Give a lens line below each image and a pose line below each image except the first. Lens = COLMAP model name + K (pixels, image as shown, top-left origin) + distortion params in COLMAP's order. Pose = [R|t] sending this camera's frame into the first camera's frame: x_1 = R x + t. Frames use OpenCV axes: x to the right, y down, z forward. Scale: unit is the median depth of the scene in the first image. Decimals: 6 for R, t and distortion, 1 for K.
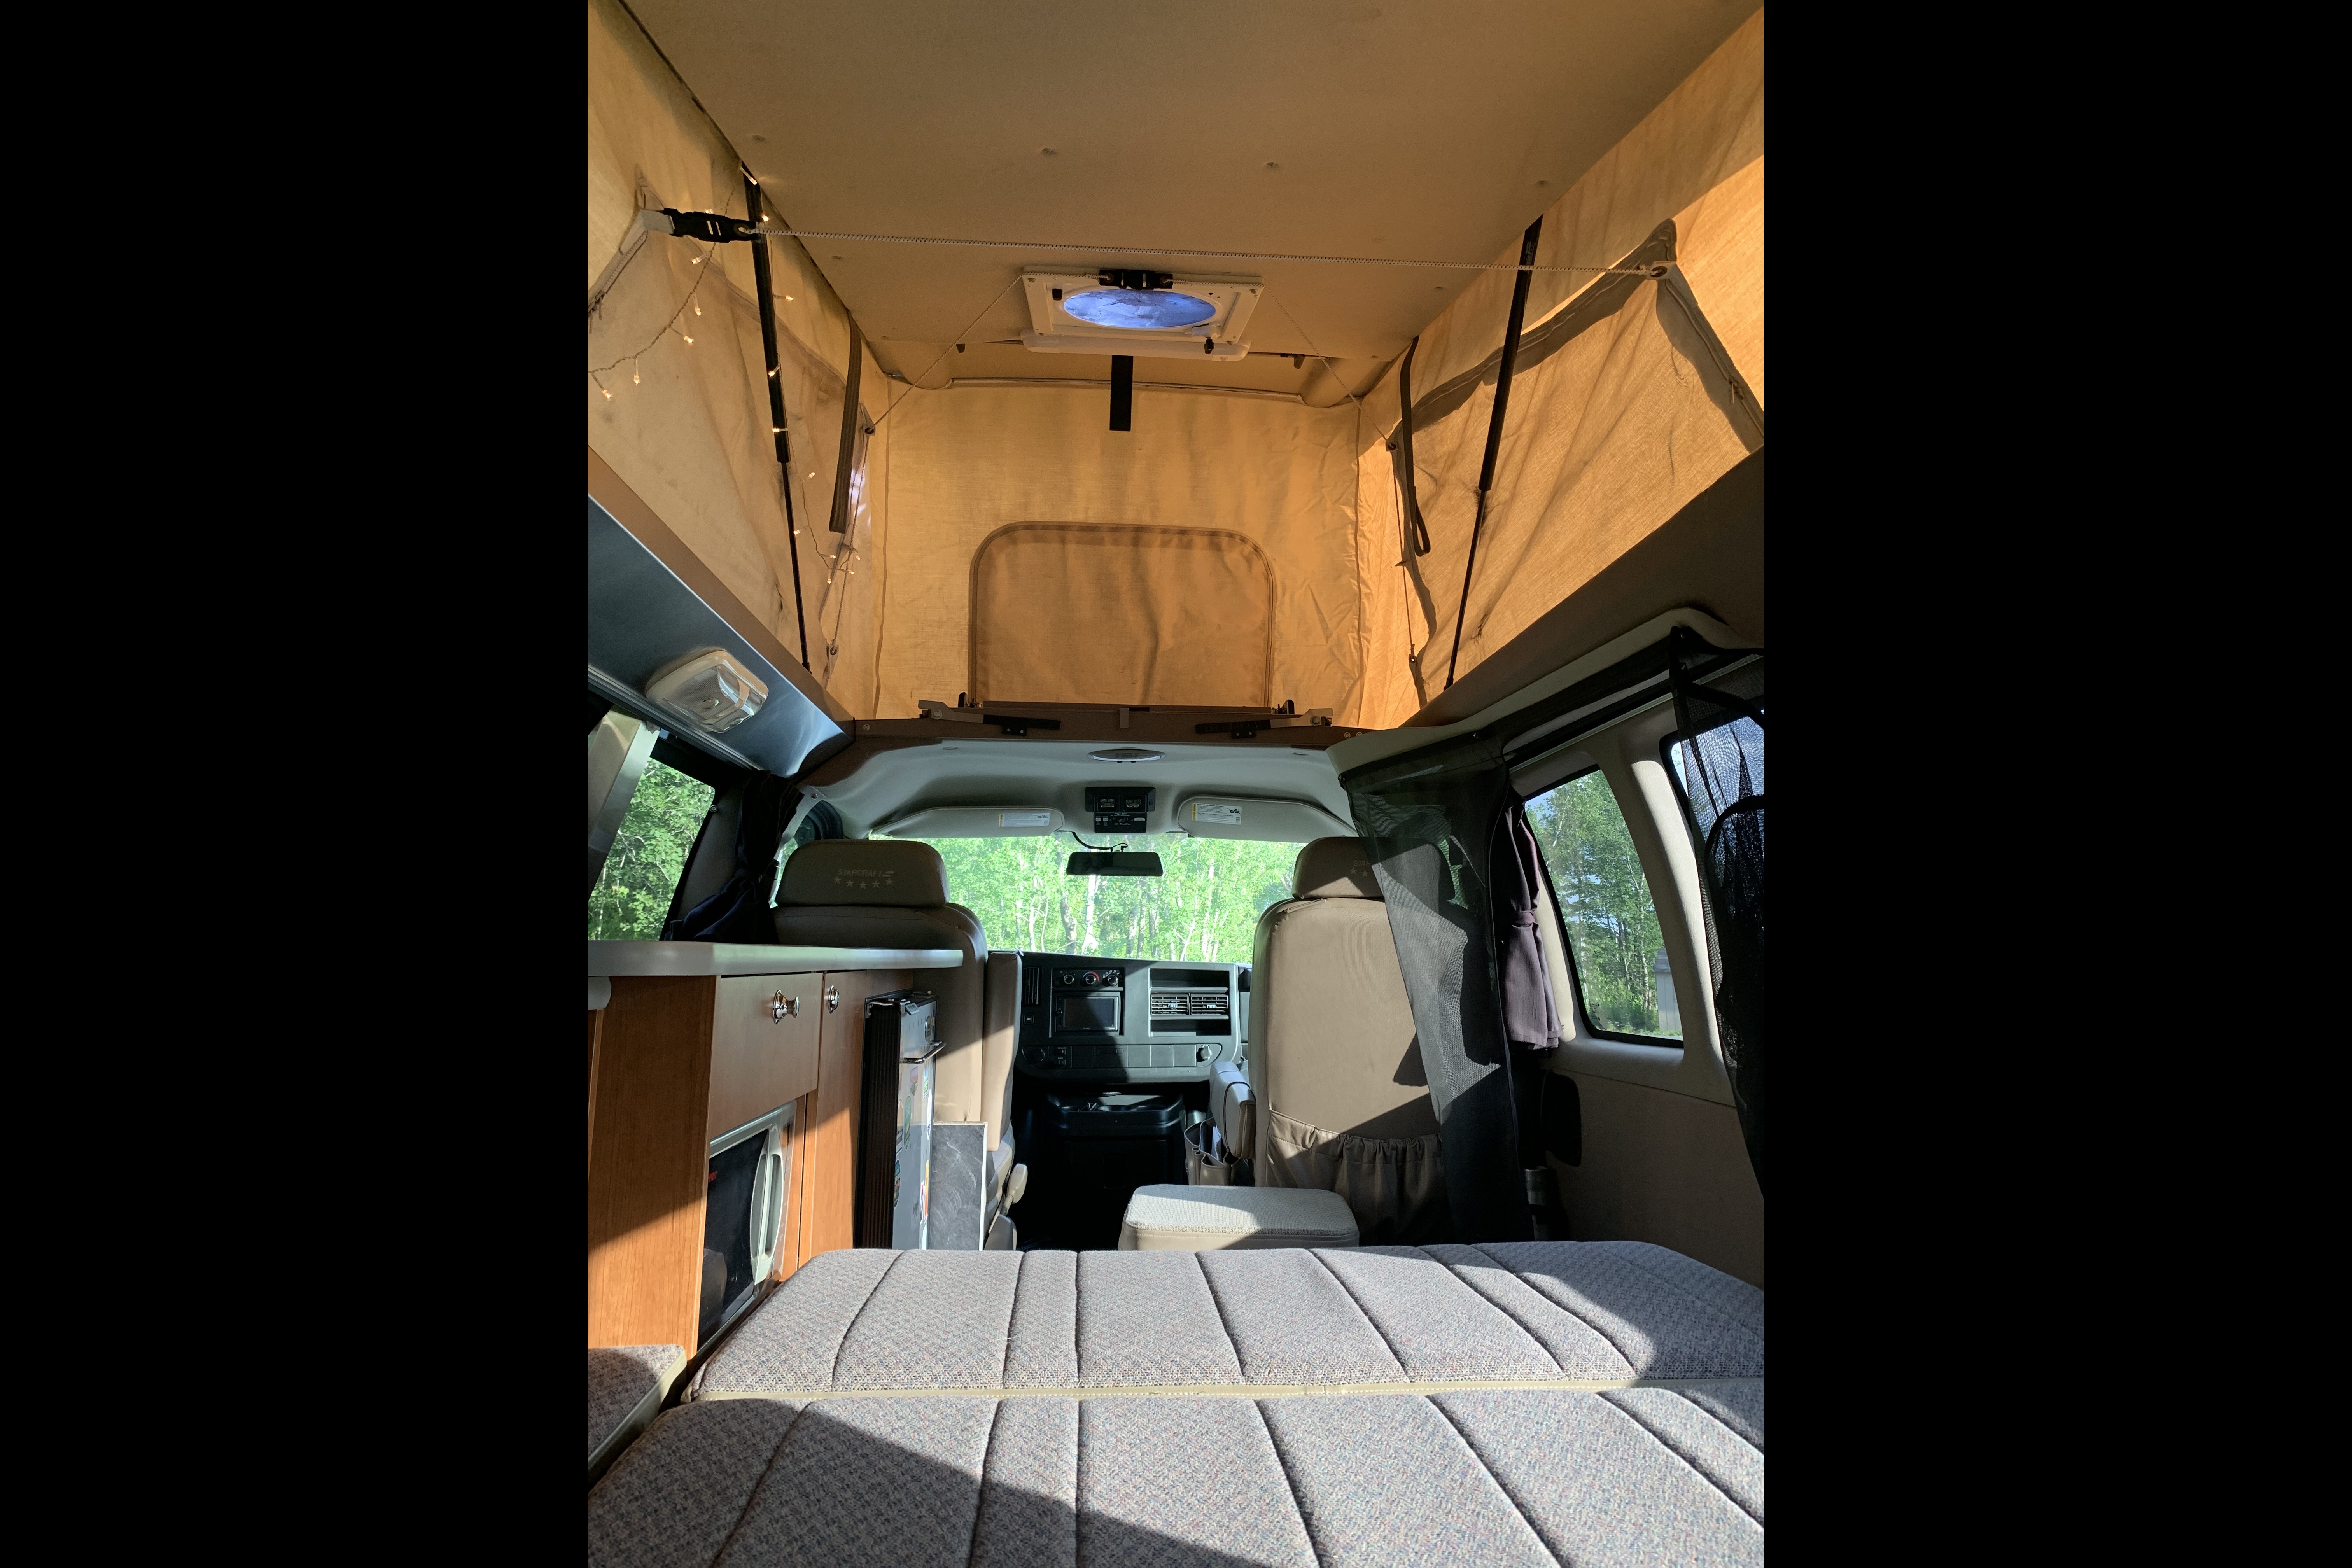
lens RADIAL K [[1074.6, 0, 1182.0], [0, 1074.6, 769.9], [0, 0, 1]] dist [0.039231, -0.000044]
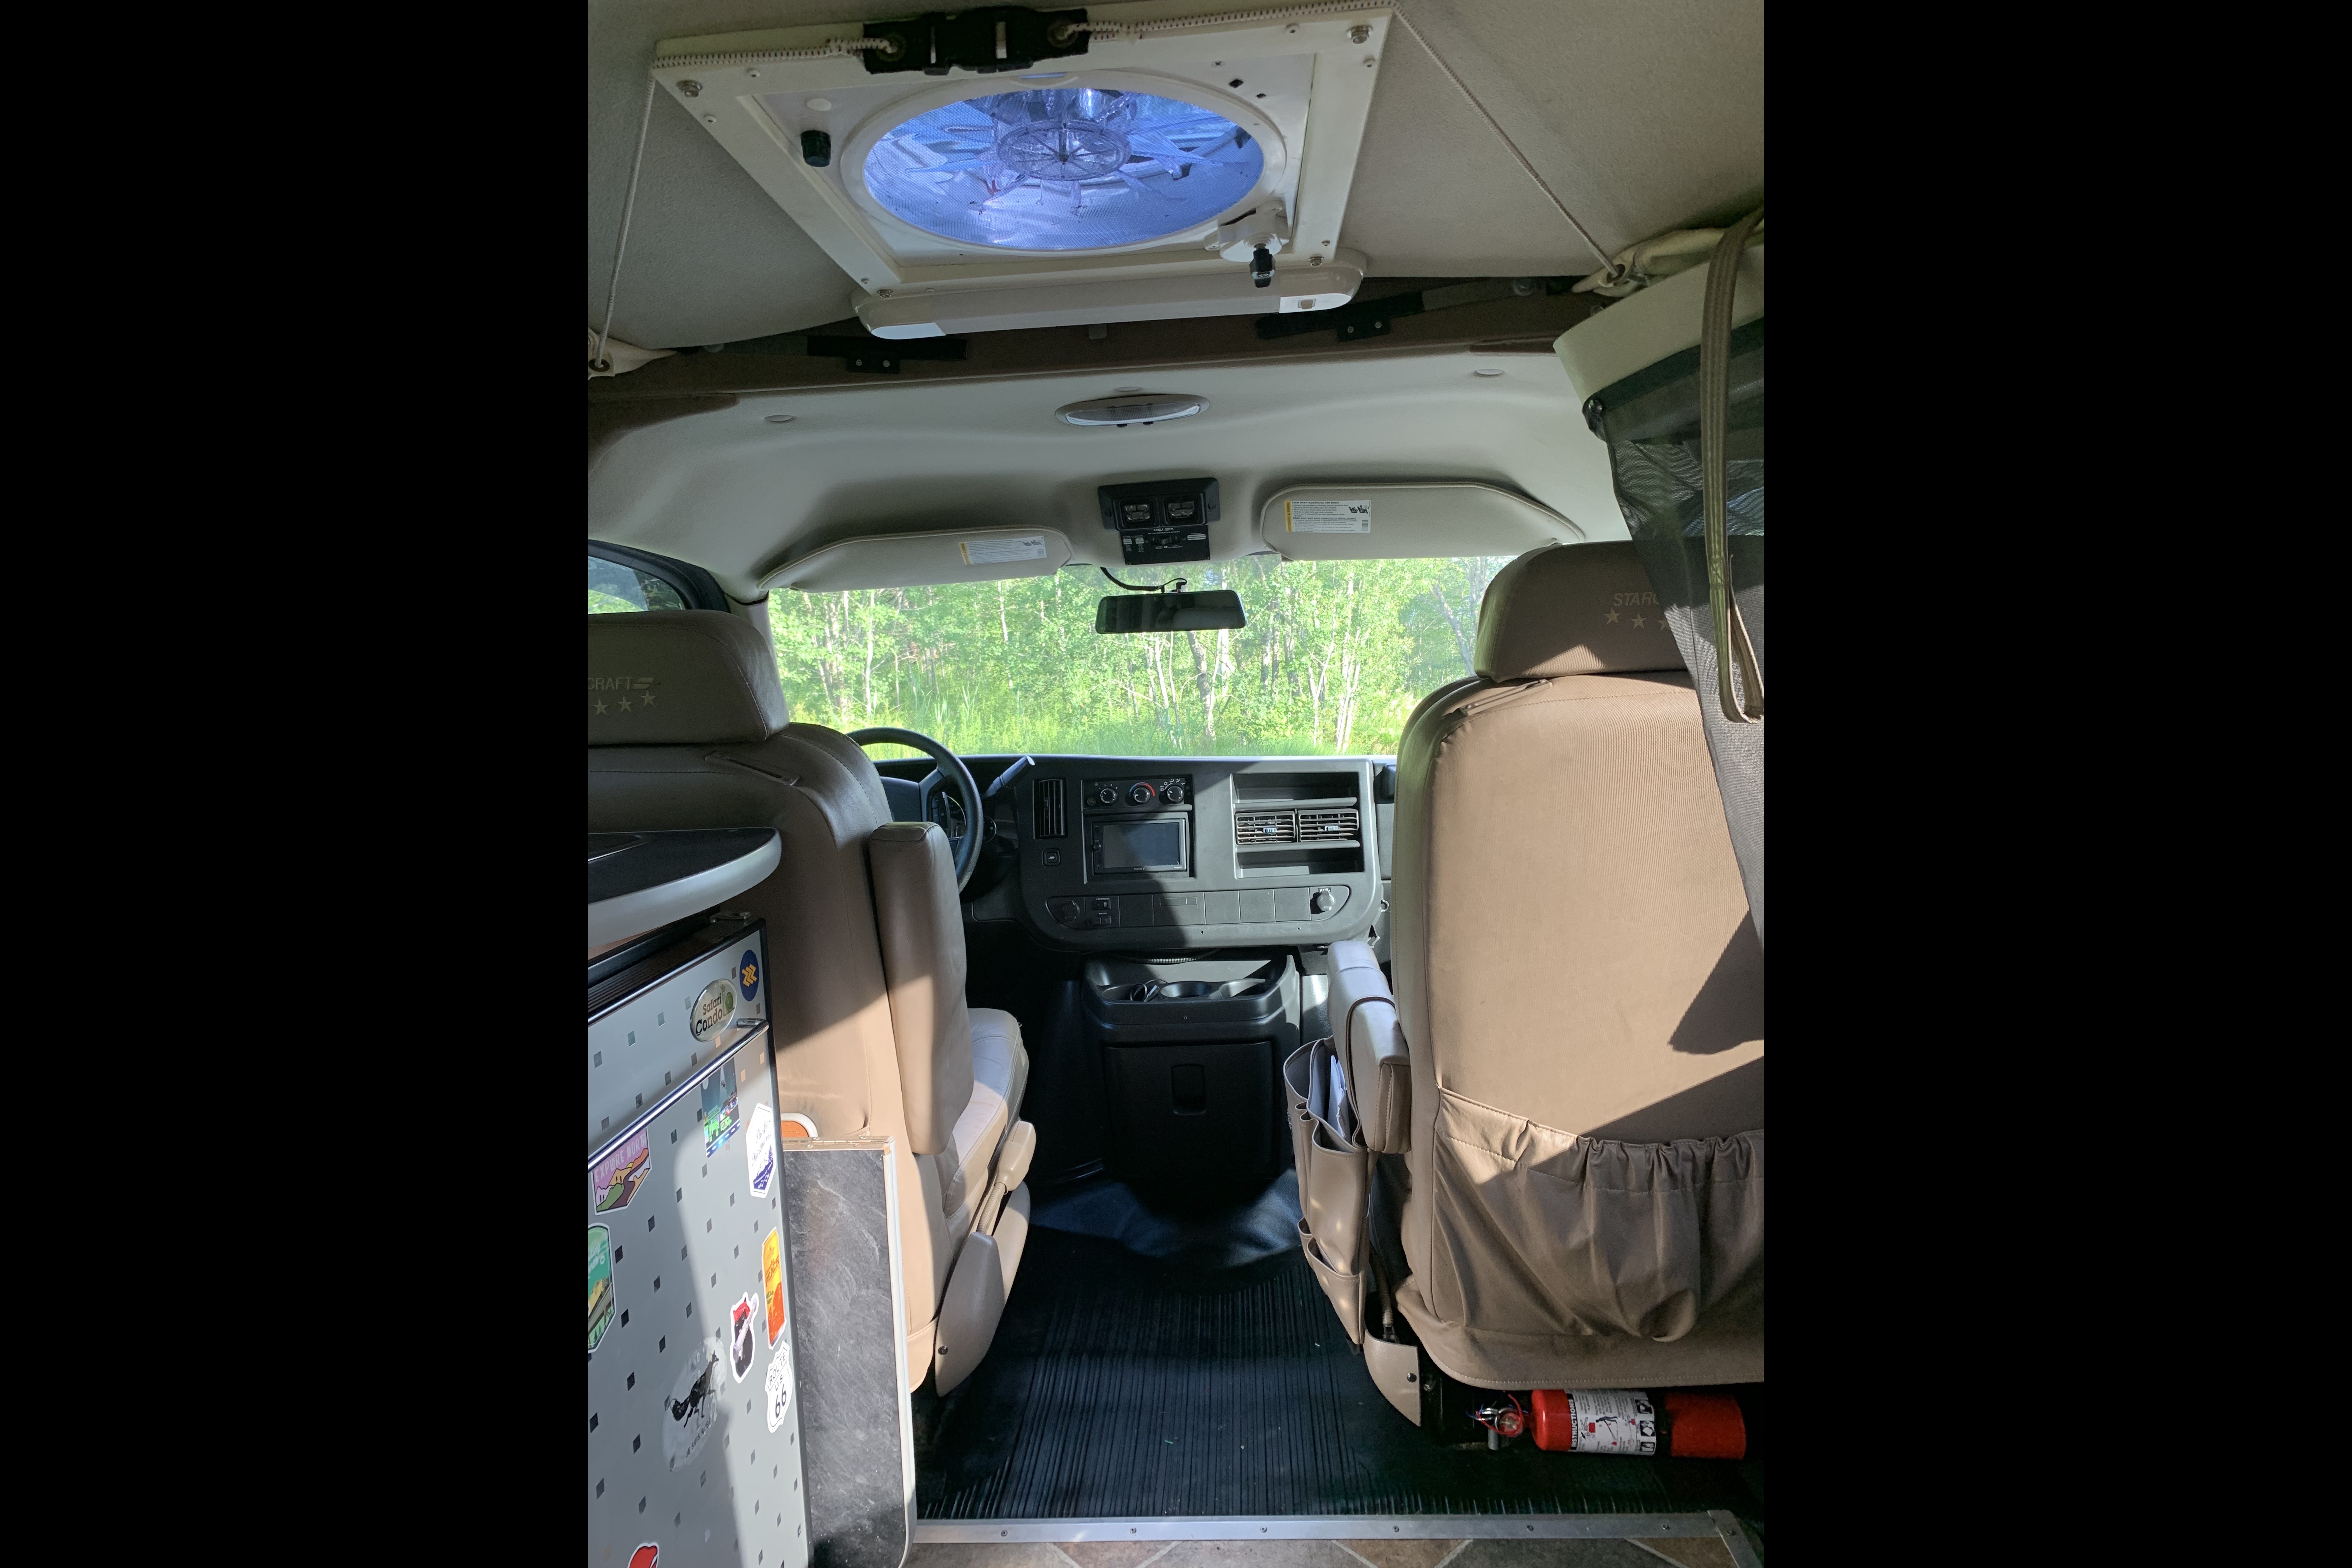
lens RADIAL K [[1074.6, 0, 1182.0], [0, 1074.6, 769.9], [0, 0, 1]] dist [0.039231, -0.000044]
pose [[0.989941, -0.040647, -0.135514, 0.027799], [0.073958, 0.965221, 0.250755, 0.020959], [0.120608, -0.258255, 0.958519, 0.399386]]
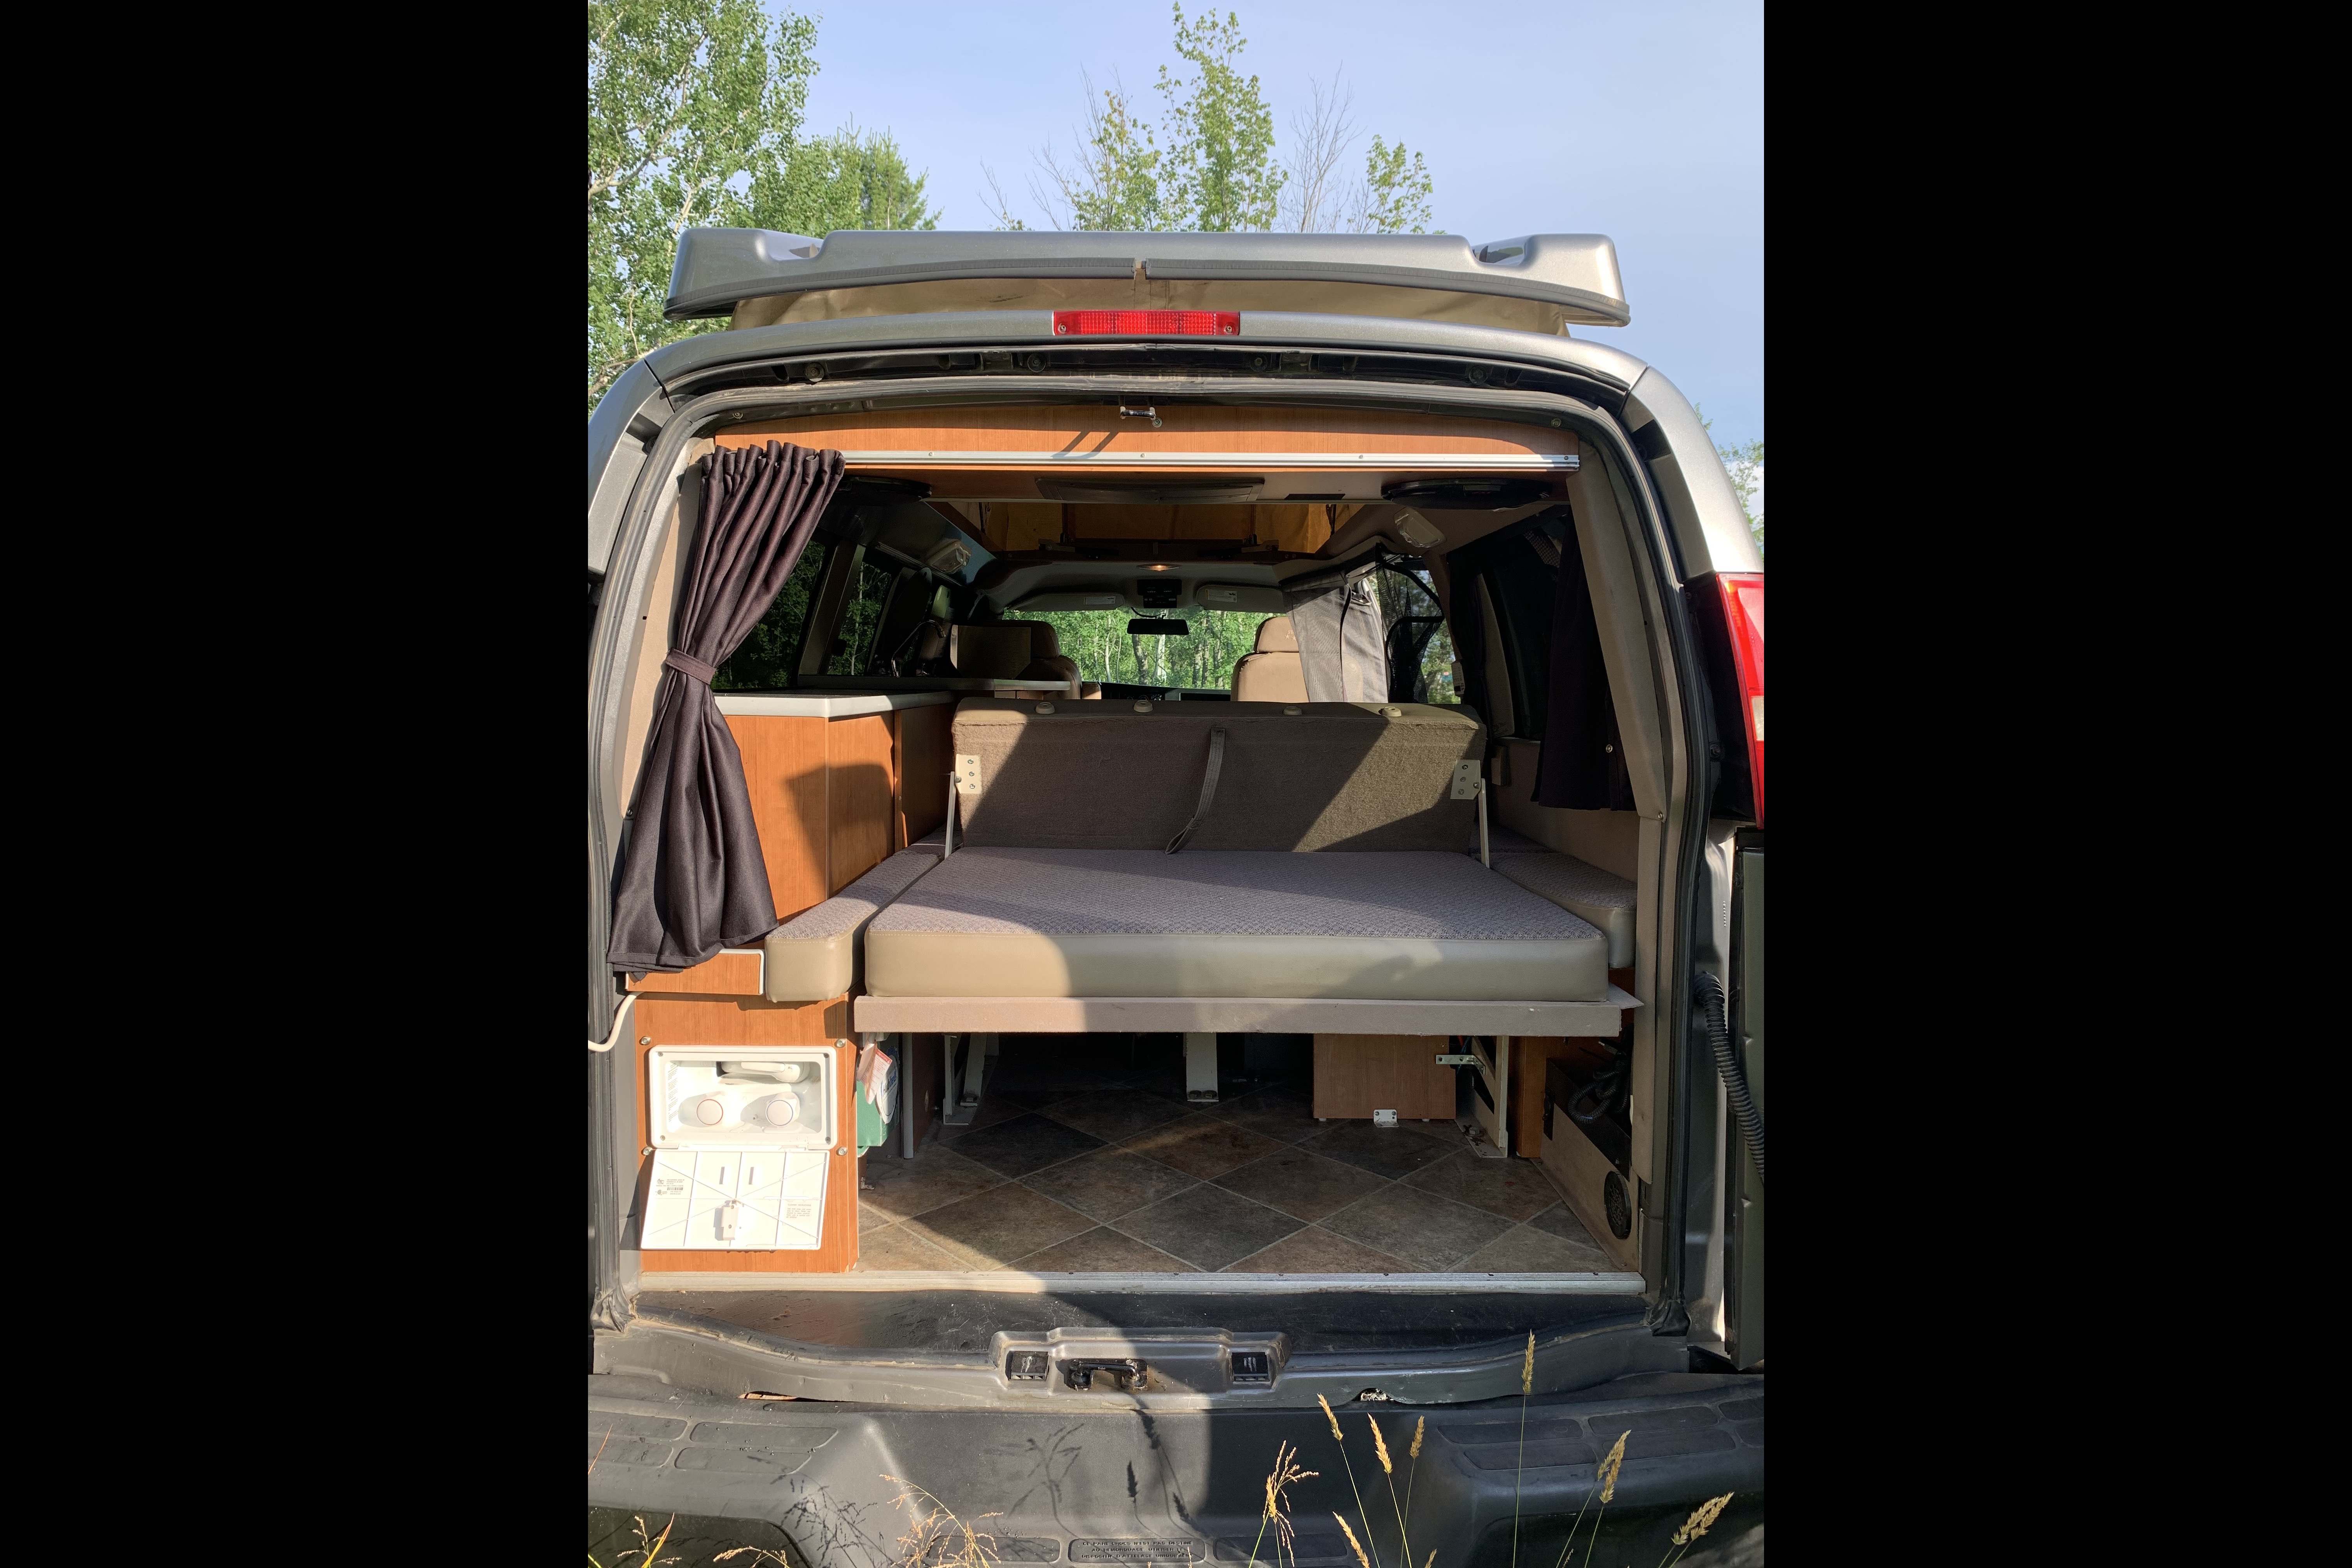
lens RADIAL K [[1074.6, 0, 1182.0], [0, 1074.6, 769.9], [0, 0, 1]] dist [0.039231, -0.000044]
pose [[0.997631, 0.003055, -0.068720, 0.085502], [0.013997, 0.969097, 0.246284, -0.101529], [0.067348, -0.246662, 0.966758, -0.596242]]
